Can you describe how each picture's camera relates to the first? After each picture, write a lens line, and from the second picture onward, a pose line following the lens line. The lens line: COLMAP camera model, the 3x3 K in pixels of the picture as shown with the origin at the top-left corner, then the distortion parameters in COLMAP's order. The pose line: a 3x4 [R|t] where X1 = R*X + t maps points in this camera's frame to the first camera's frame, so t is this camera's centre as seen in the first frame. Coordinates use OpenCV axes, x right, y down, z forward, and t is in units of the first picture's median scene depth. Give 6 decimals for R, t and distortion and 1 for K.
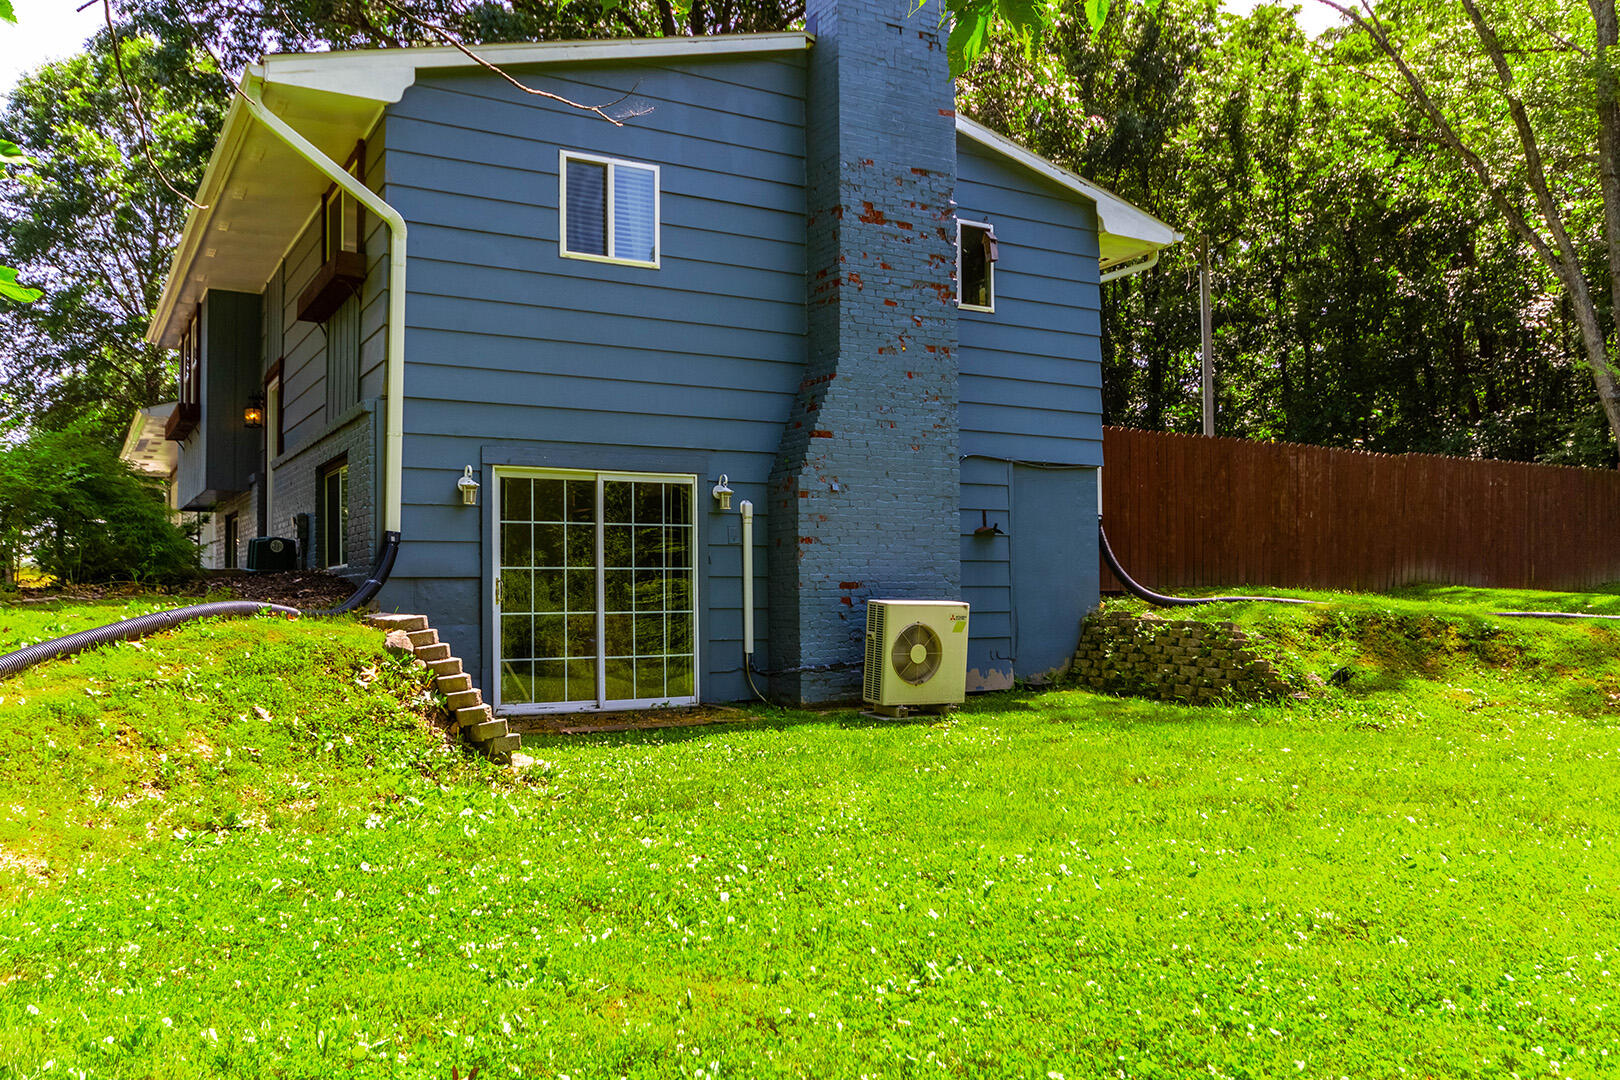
lens RADIAL K [[1320.9, 0, 810.5], [0, 1320.9, 542.1], [0, 0, 1]] dist [0.006922, 0.000157]
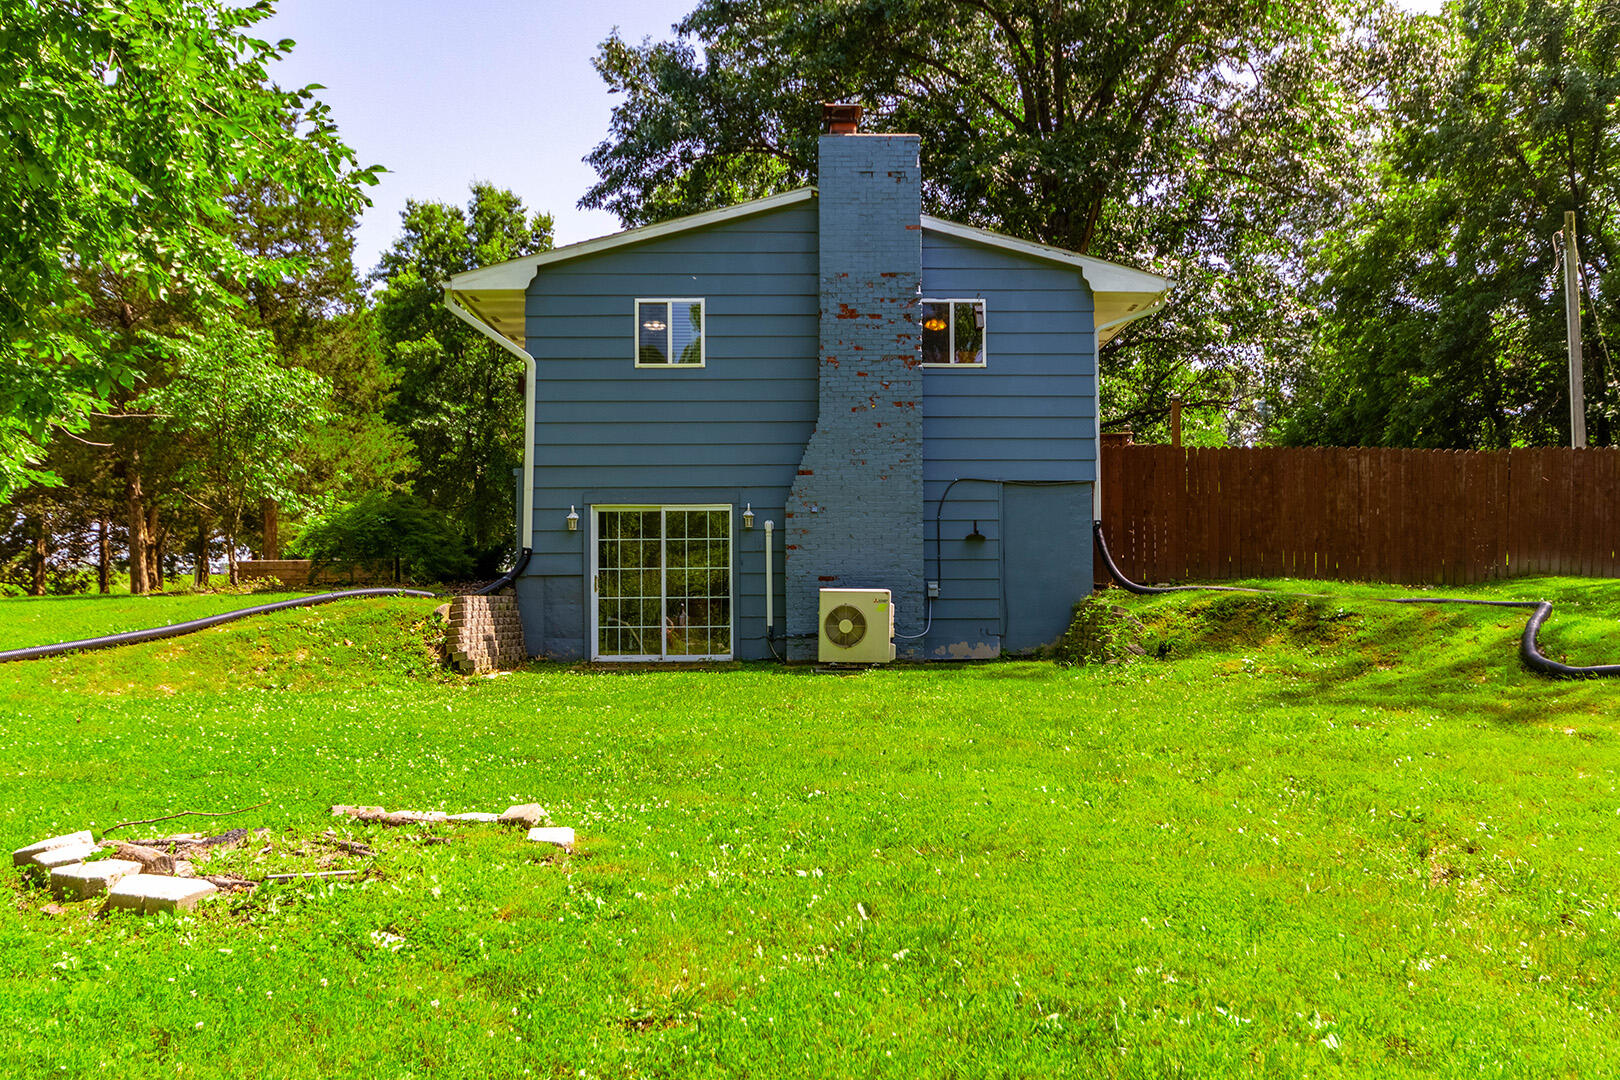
lens RADIAL K [[1320.9, 0, 808.8], [0, 1320.9, 540.8], [0, 0, 1]] dist [0.006922, 0.000157]
pose [[0.875962, -0.021809, -0.481887, 0.698956], [0.020656, 0.999757, -0.007699, 0.002924], [0.481938, -0.003209, 0.876200, -0.248736]]
